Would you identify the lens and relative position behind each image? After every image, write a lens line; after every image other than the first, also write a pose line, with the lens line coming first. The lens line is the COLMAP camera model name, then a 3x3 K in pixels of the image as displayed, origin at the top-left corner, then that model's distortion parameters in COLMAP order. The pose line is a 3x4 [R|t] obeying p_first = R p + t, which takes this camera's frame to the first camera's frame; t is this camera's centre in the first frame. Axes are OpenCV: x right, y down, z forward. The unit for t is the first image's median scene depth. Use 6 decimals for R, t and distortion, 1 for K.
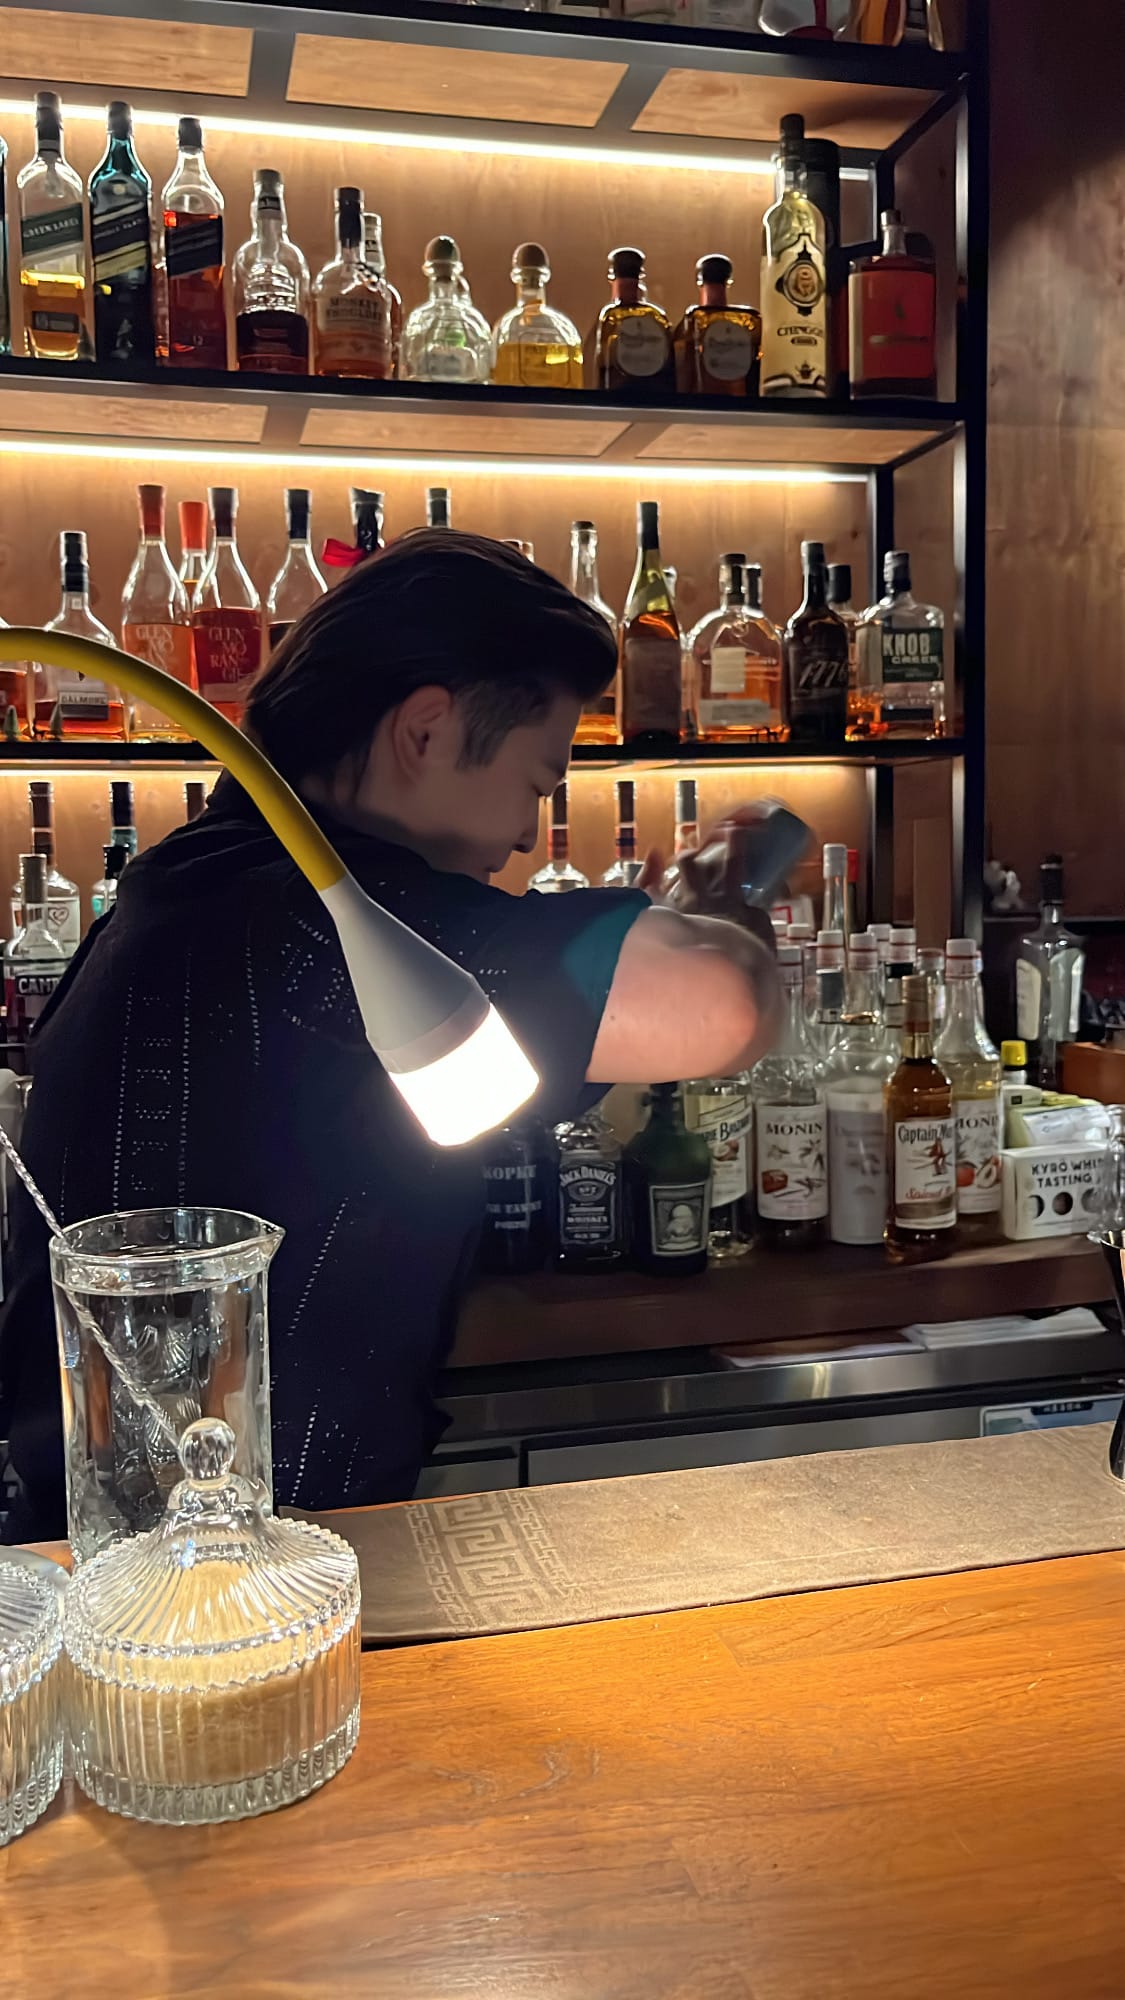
lens RADIAL K [[1618.0, 0, 537.8], [0, 1618.0, 999.1], [0, 0, 1]] dist [0.031568, -0.005347]
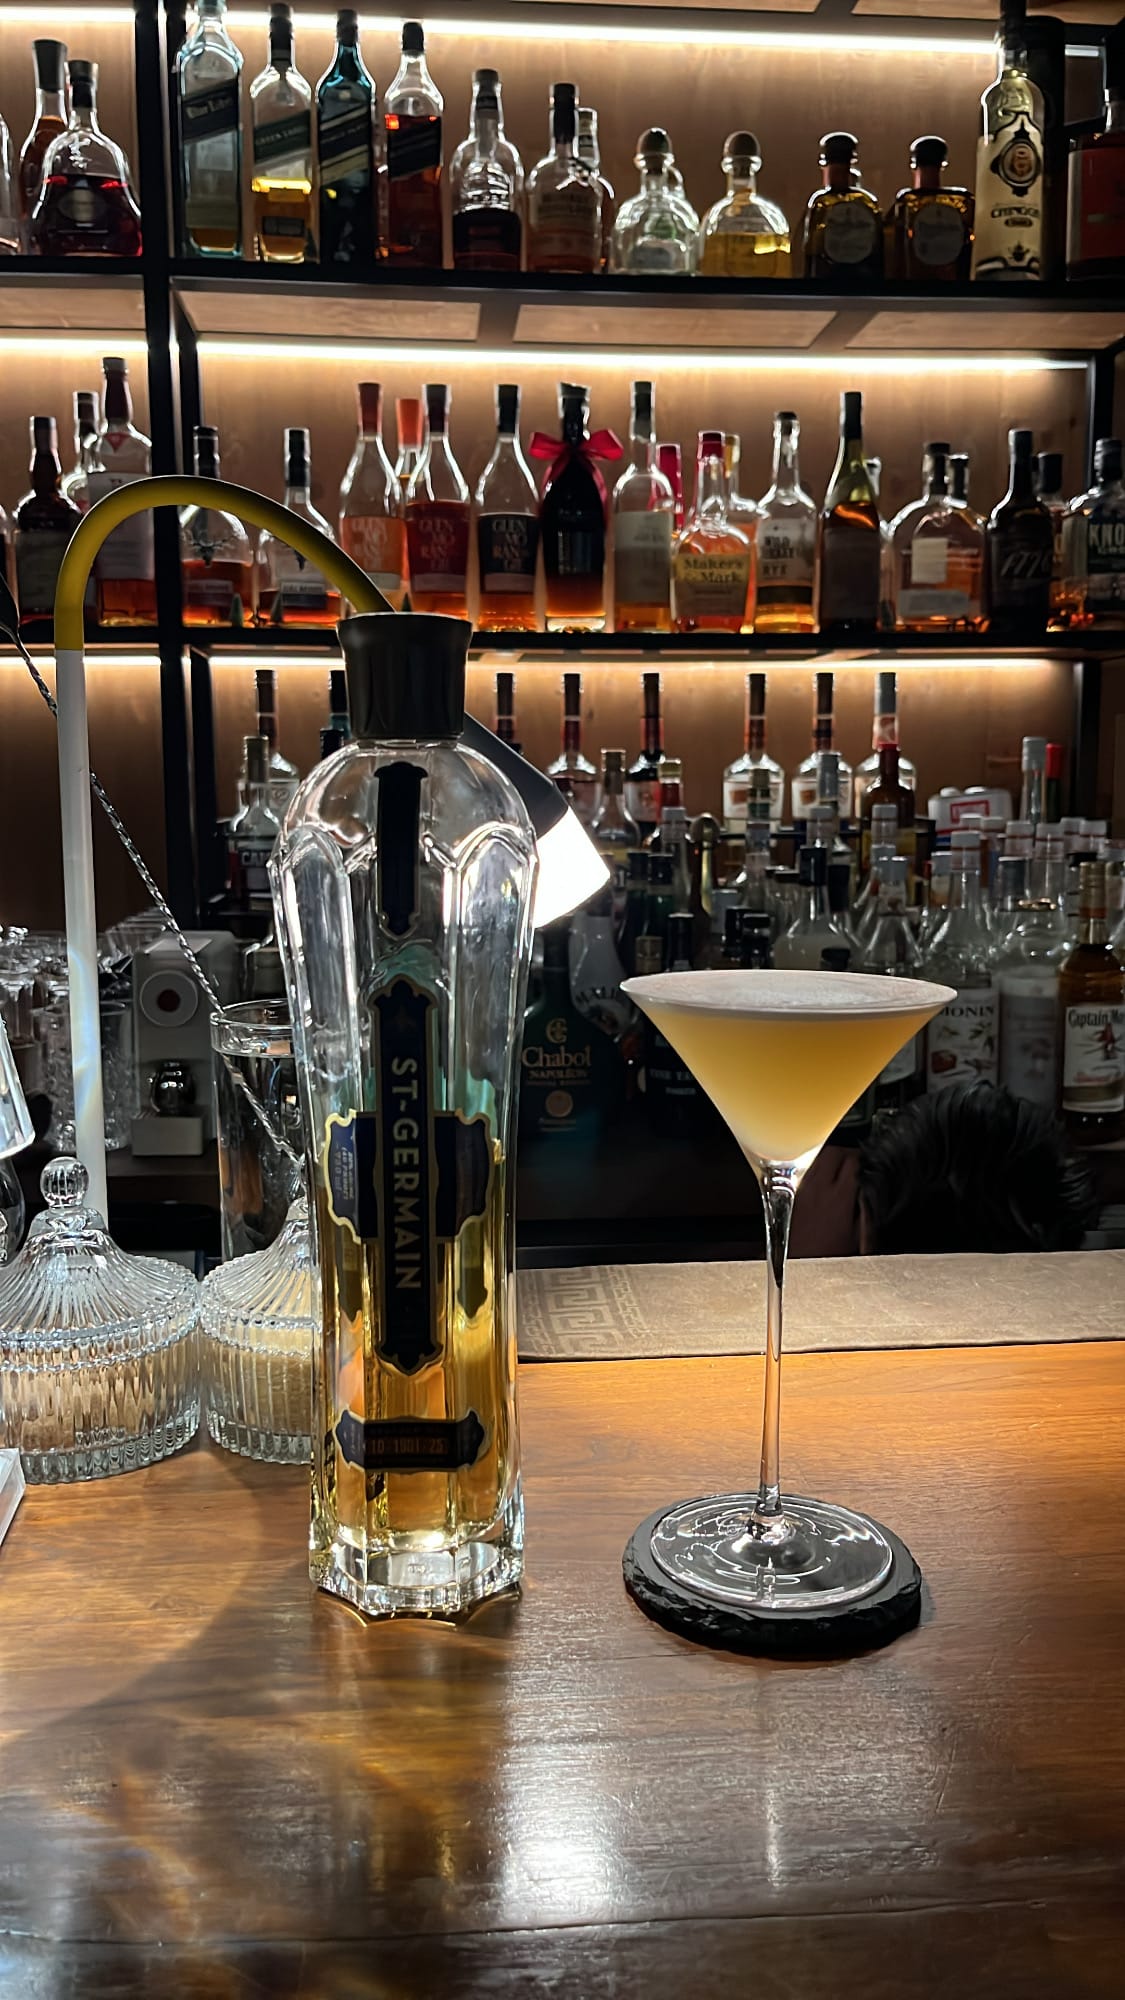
lens RADIAL K [[1620.2, 0, 562.5], [0, 1620.2, 1000.0], [0, 0, 1]] dist [0.029059, -0.007704]
pose [[0.990760, 0.033148, -0.131510, 0.039748], [-0.026592, 0.998329, 0.051302, 0.026774], [0.132991, -0.047331, 0.989986, -0.047350]]
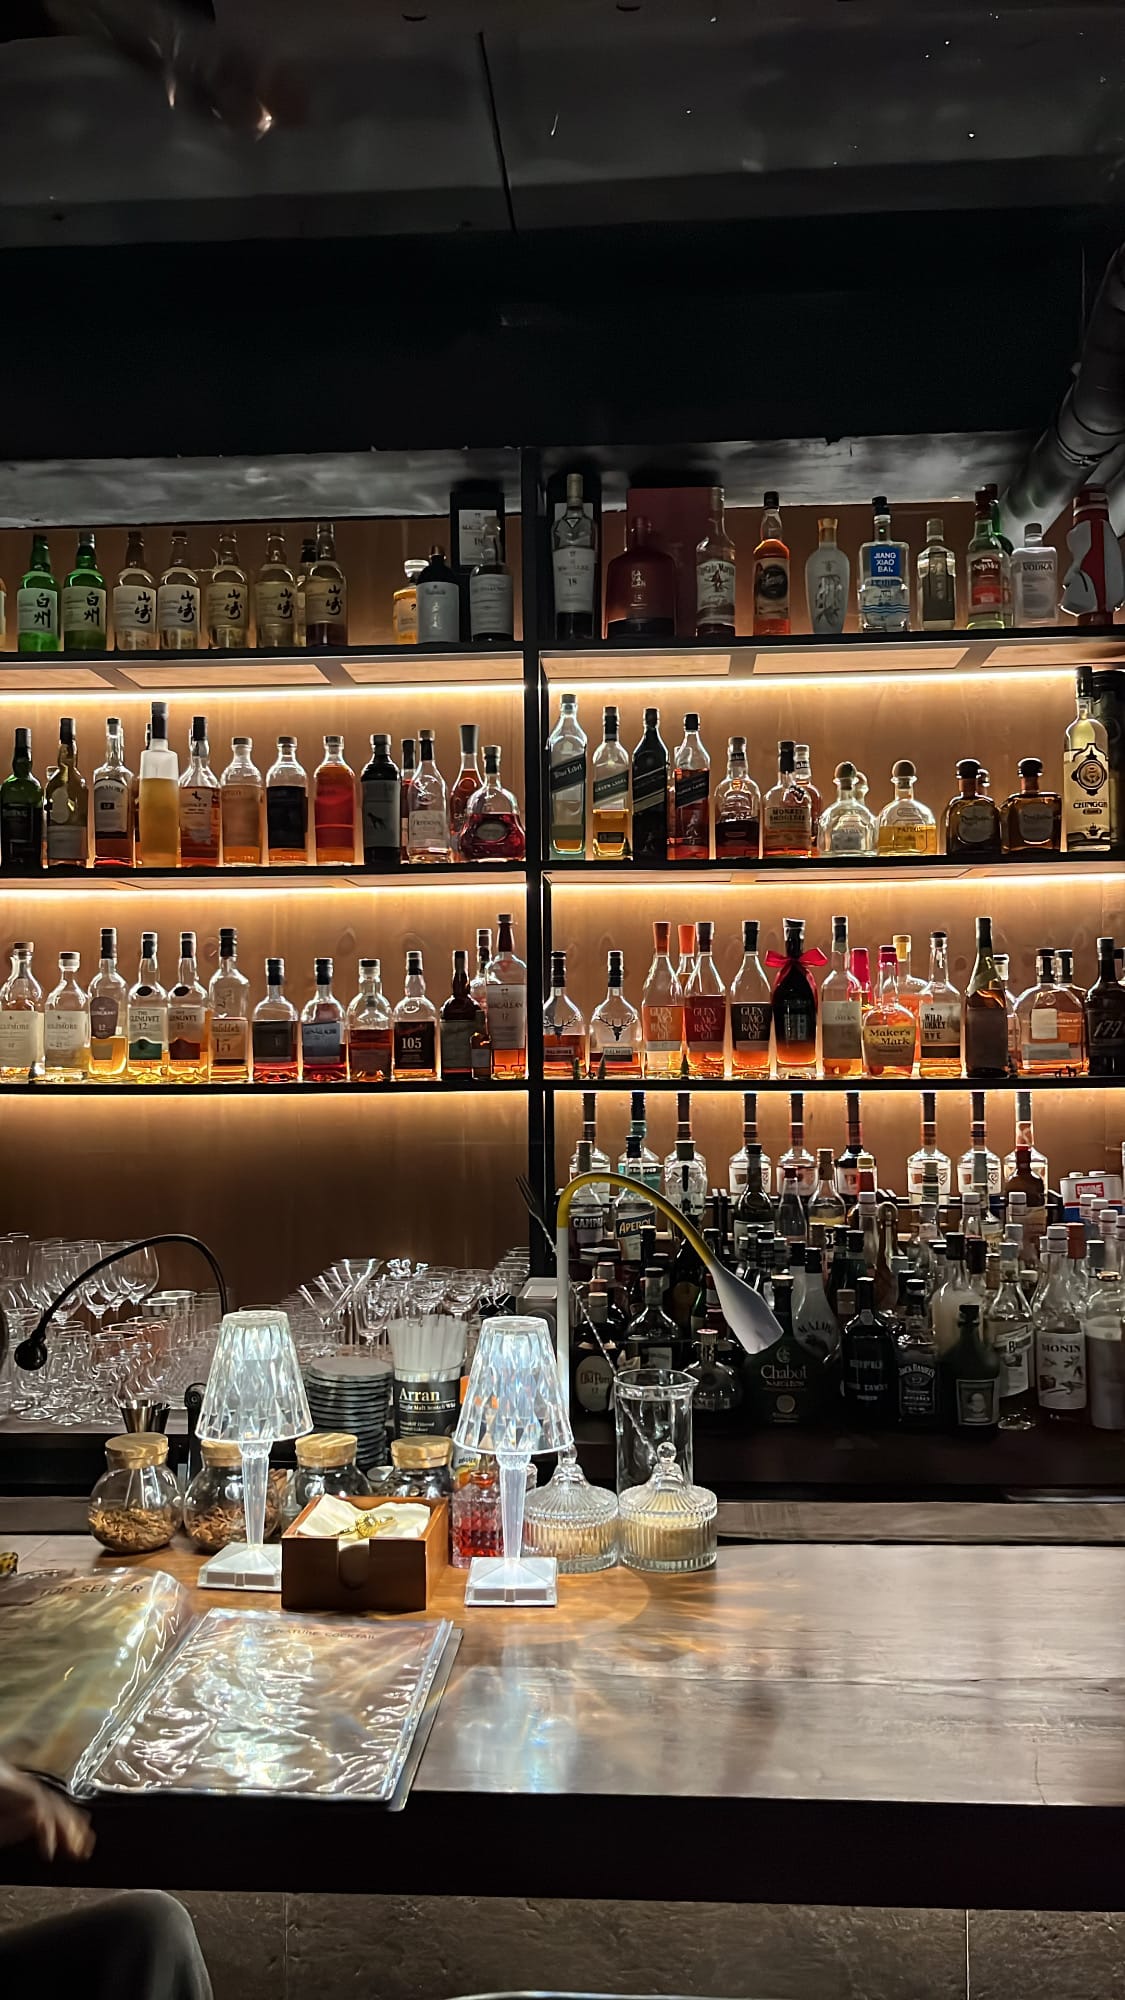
lens RADIAL K [[1597.1, 0, 562.5], [0, 1597.1, 1000.0], [0, 0, 1]] dist [0.116112, -0.418507]
pose [[0.957260, 0.003421, -0.289208, 0.142672], [-0.034435, 0.994166, -0.102220, -0.073039], [0.287171, 0.107810, 0.951793, -0.598438]]
